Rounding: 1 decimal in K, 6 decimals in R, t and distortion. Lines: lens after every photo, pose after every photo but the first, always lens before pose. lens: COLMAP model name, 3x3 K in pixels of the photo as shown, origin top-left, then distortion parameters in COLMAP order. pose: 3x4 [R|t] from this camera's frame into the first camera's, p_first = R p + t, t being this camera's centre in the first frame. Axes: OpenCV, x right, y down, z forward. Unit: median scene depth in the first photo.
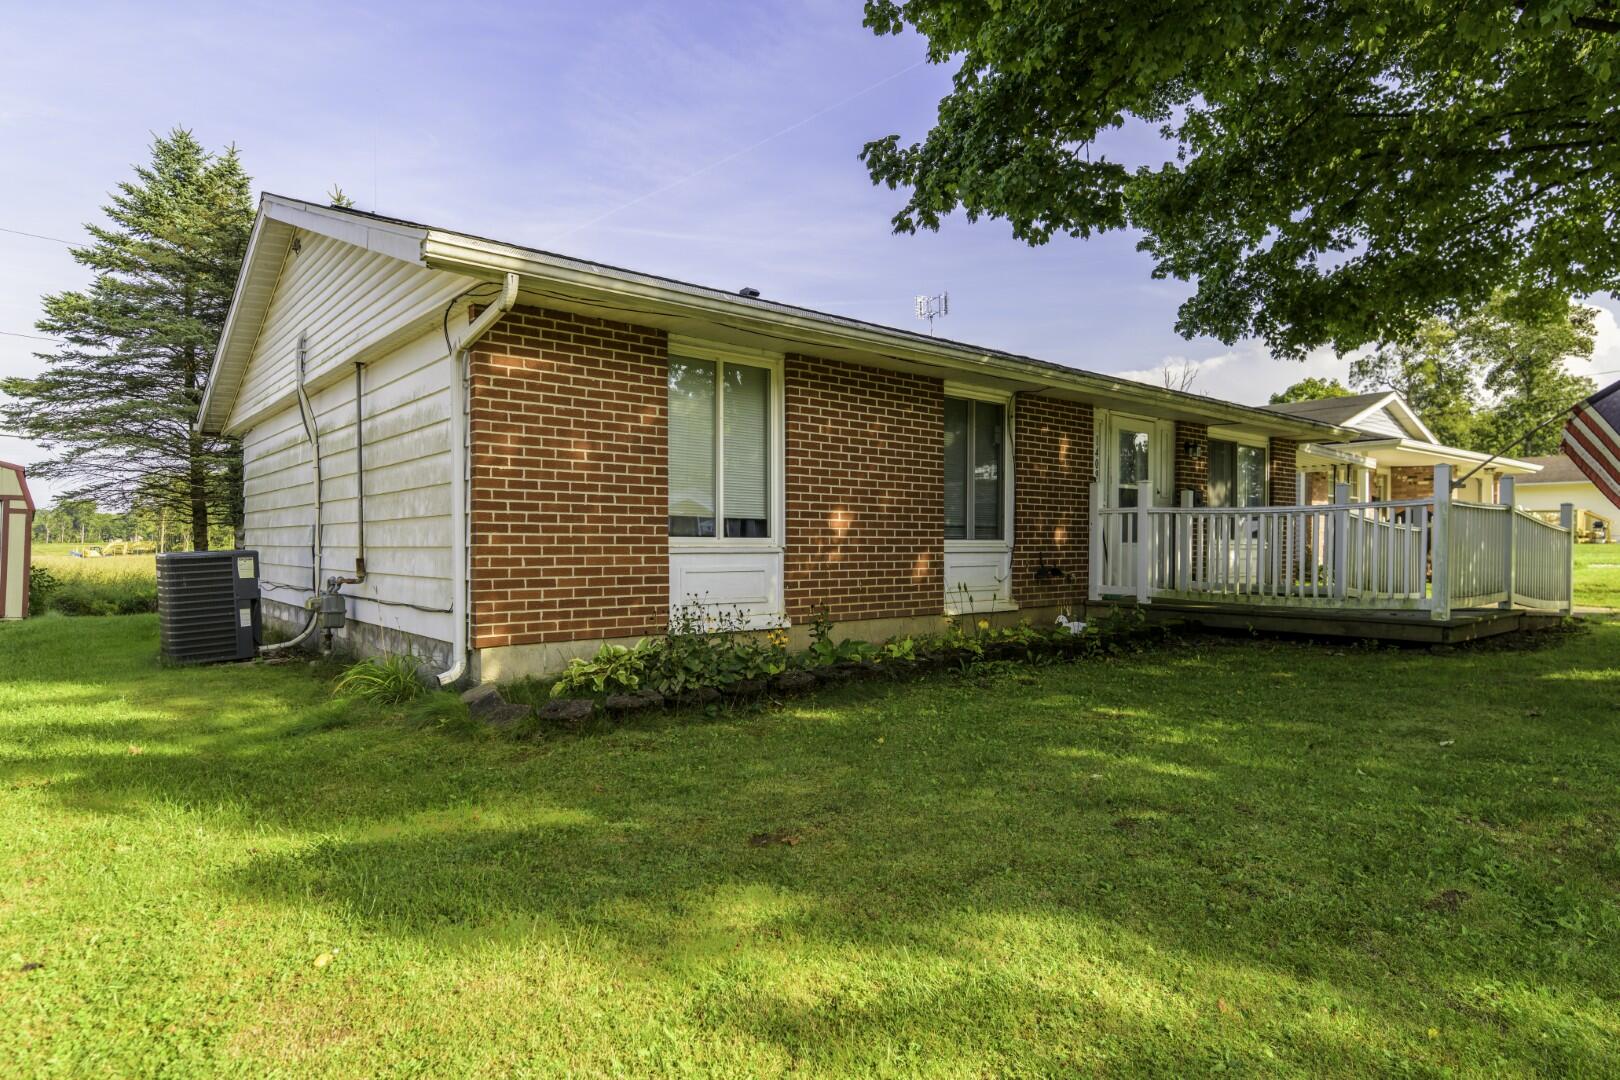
lens RADIAL K [[917.1, 0, 810.8], [0, 917.1, 544.1], [0, 0, 1]] dist [-0.002753, -0.000121]
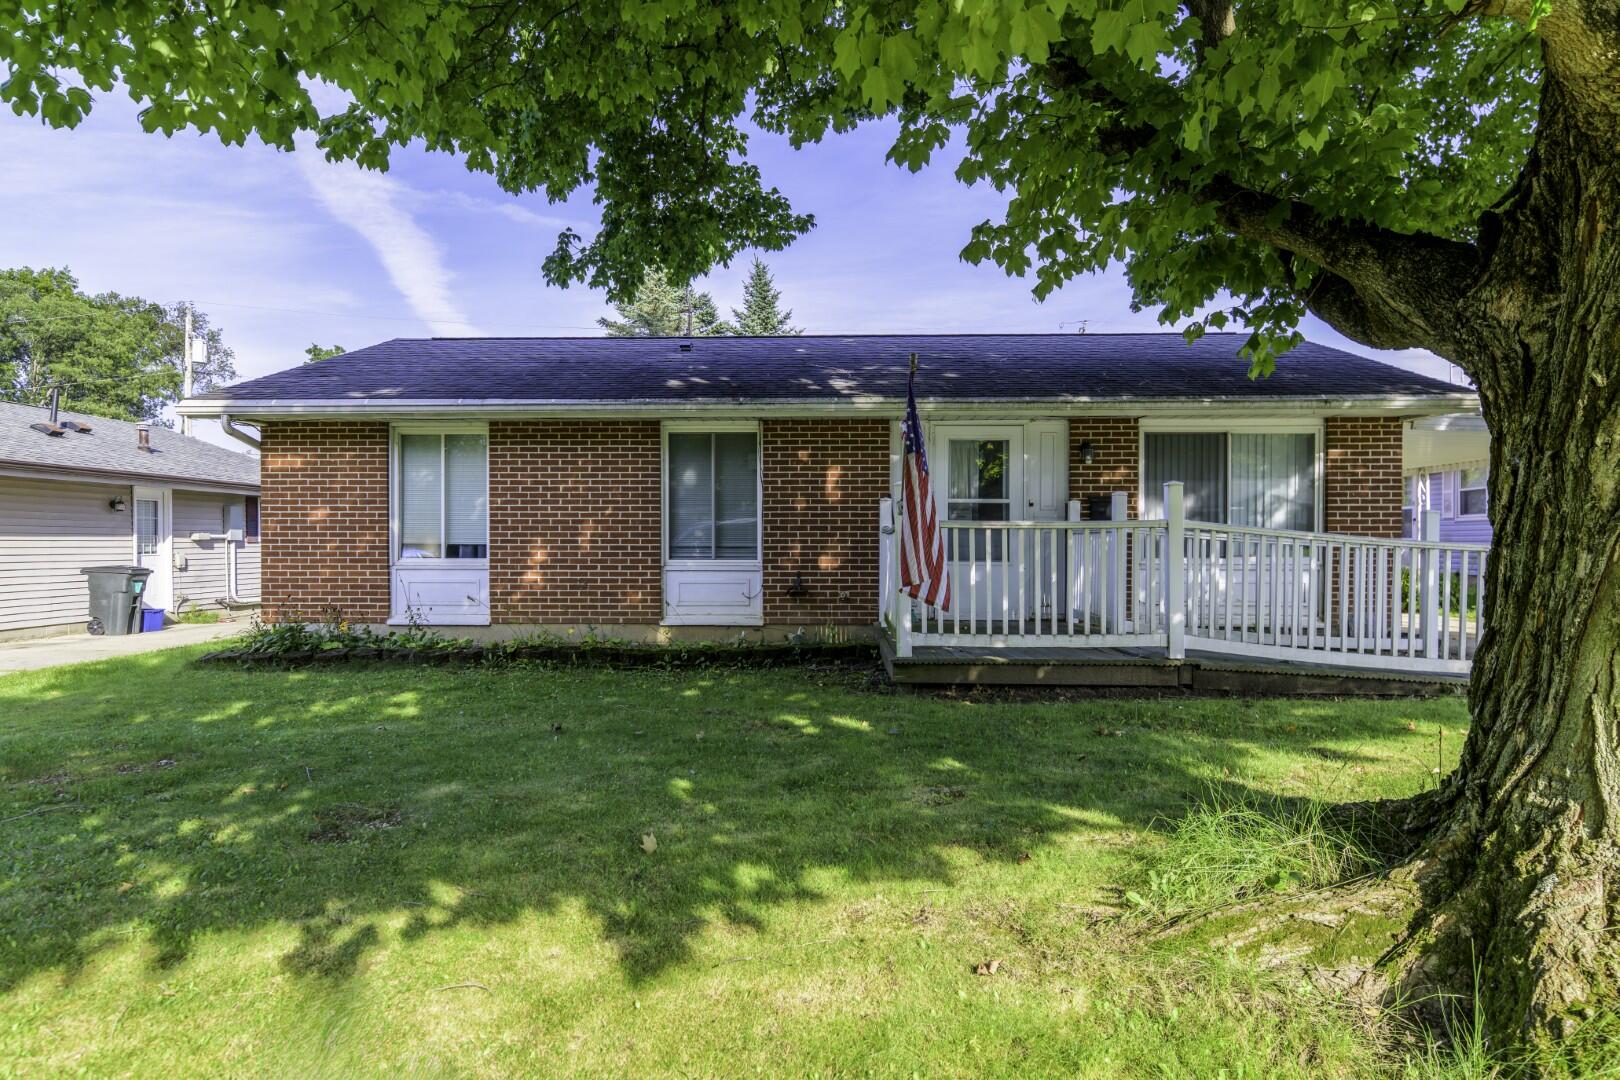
lens RADIAL K [[1029.8, 0, 810.8], [0, 1029.8, 539.0], [0, 0, 1]] dist [0.009181, 0.000482]
pose [[0.734751, -0.001261, -0.678336, 1.478126], [0.000401, 0.999999, -0.001425, -0.036584], [0.678337, 0.000775, 0.734751, 0.223732]]
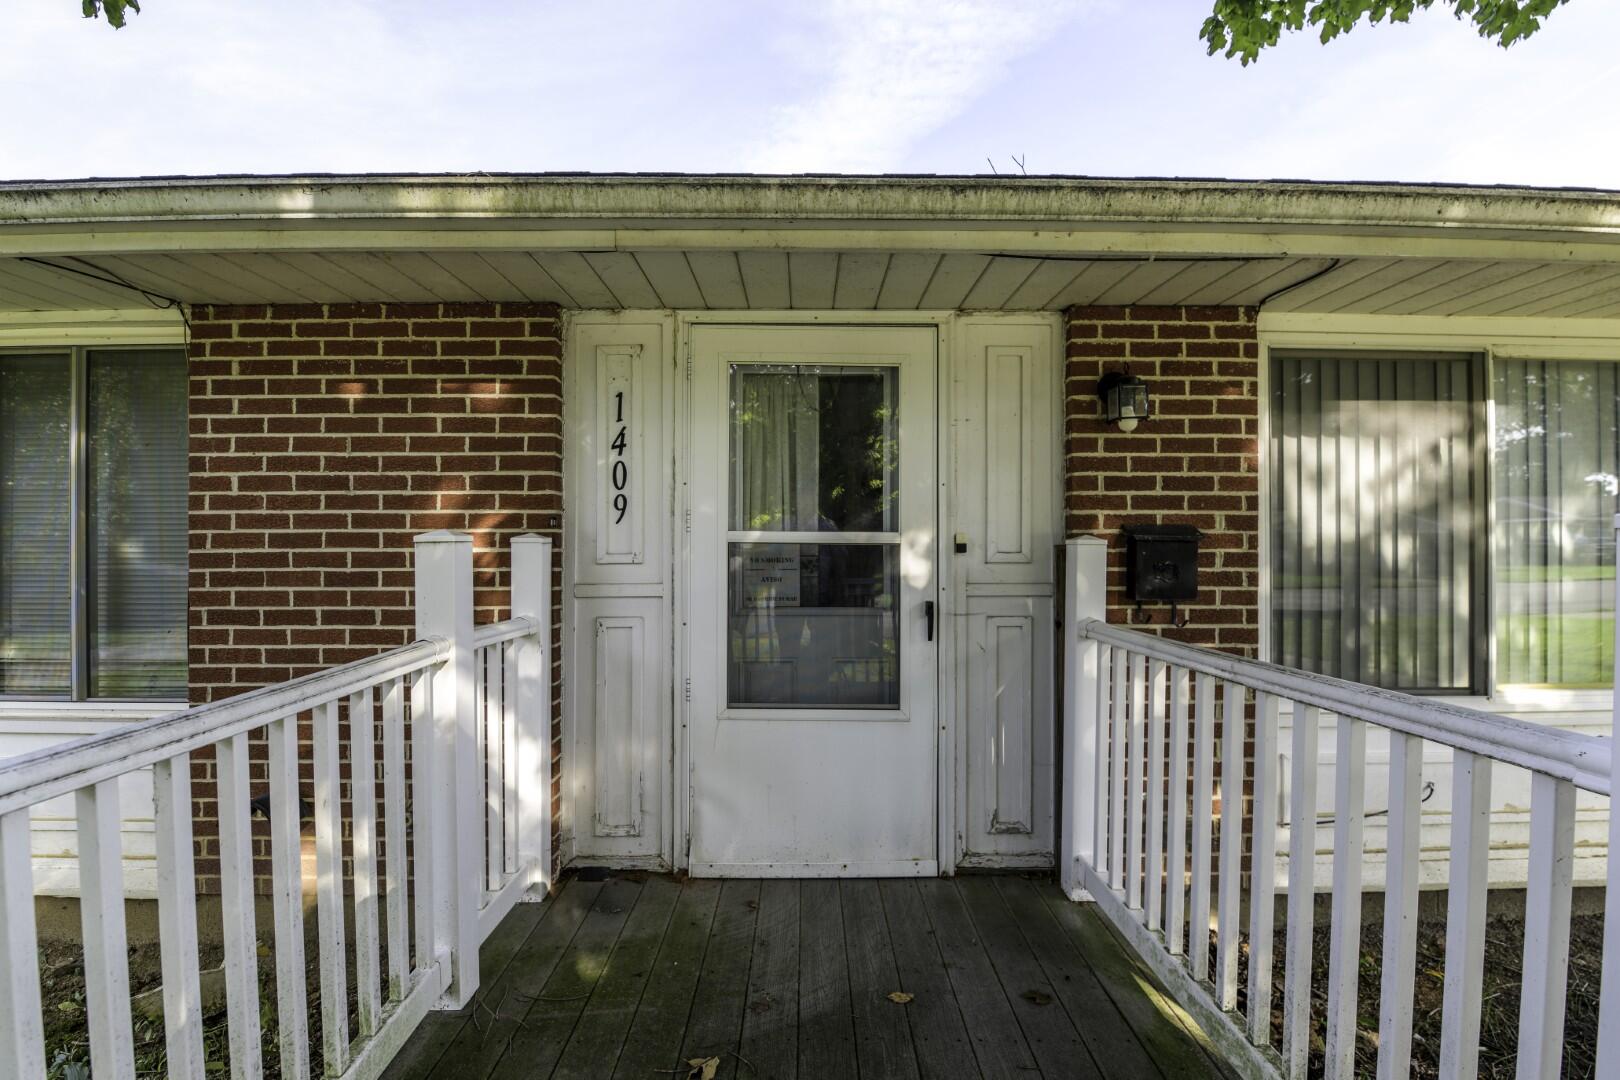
lens RADIAL K [[706.2, 0, 808.7], [0, 706.2, 548.5], [0, 0, 1]] dist [-0.003532, -0.005307]
pose [[0.770872, -0.000400, -0.636990, 0.819367], [0.001526, 0.999998, 0.001219, -0.093334], [0.636988, -0.001912, 0.770871, 1.292744]]
